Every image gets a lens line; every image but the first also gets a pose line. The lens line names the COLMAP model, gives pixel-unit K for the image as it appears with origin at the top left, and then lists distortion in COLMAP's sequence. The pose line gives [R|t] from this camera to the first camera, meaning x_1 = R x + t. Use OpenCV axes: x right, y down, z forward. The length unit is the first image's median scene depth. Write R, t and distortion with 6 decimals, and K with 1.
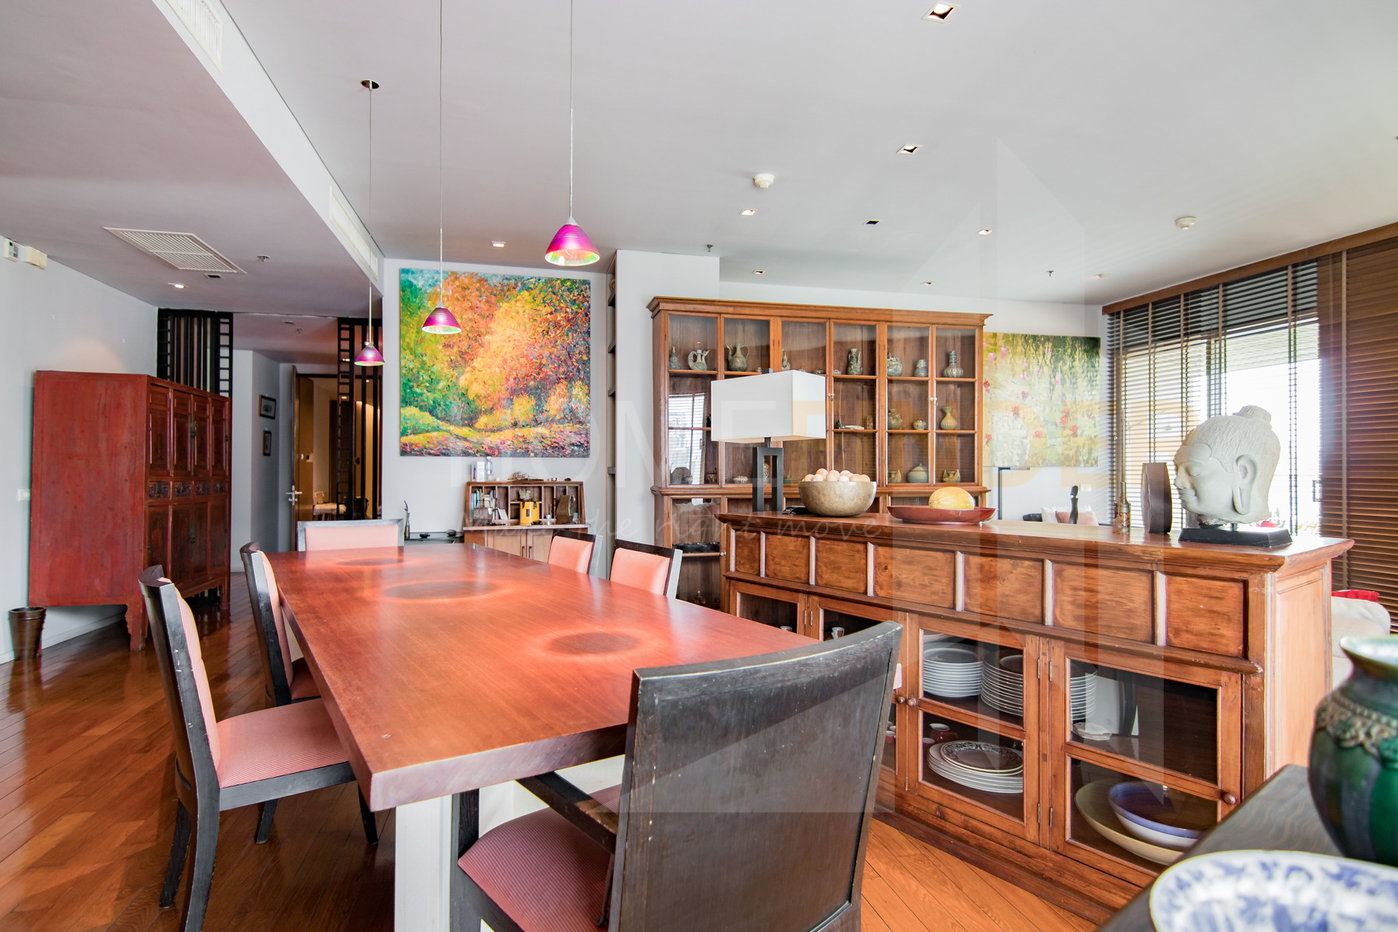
lens RADIAL K [[714.7, 0, 698.0], [0, 714.7, 467.8], [0, 0, 1]] dist [0.022323, -0.005984]
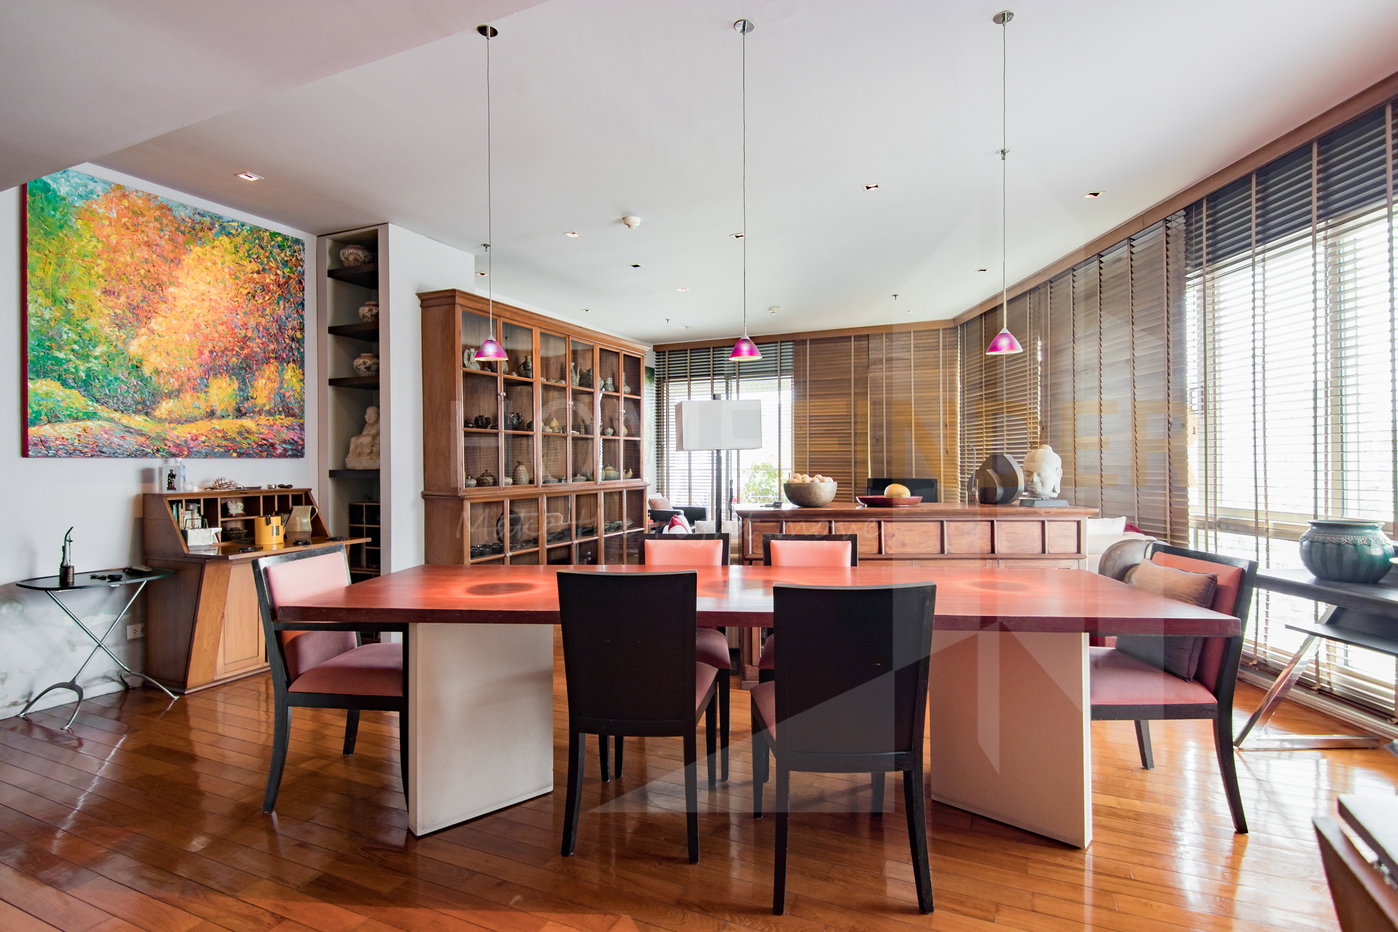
lens RADIAL K [[714.7, 0, 697.6], [0, 714.7, 466.2], [0, 0, 1]] dist [0.022323, -0.005984]
pose [[0.617443, -0.007911, 0.786576, -0.534296], [0.000060, 0.999950, 0.010011, -0.014034], [-0.786616, -0.006134, 0.617412, 0.144441]]
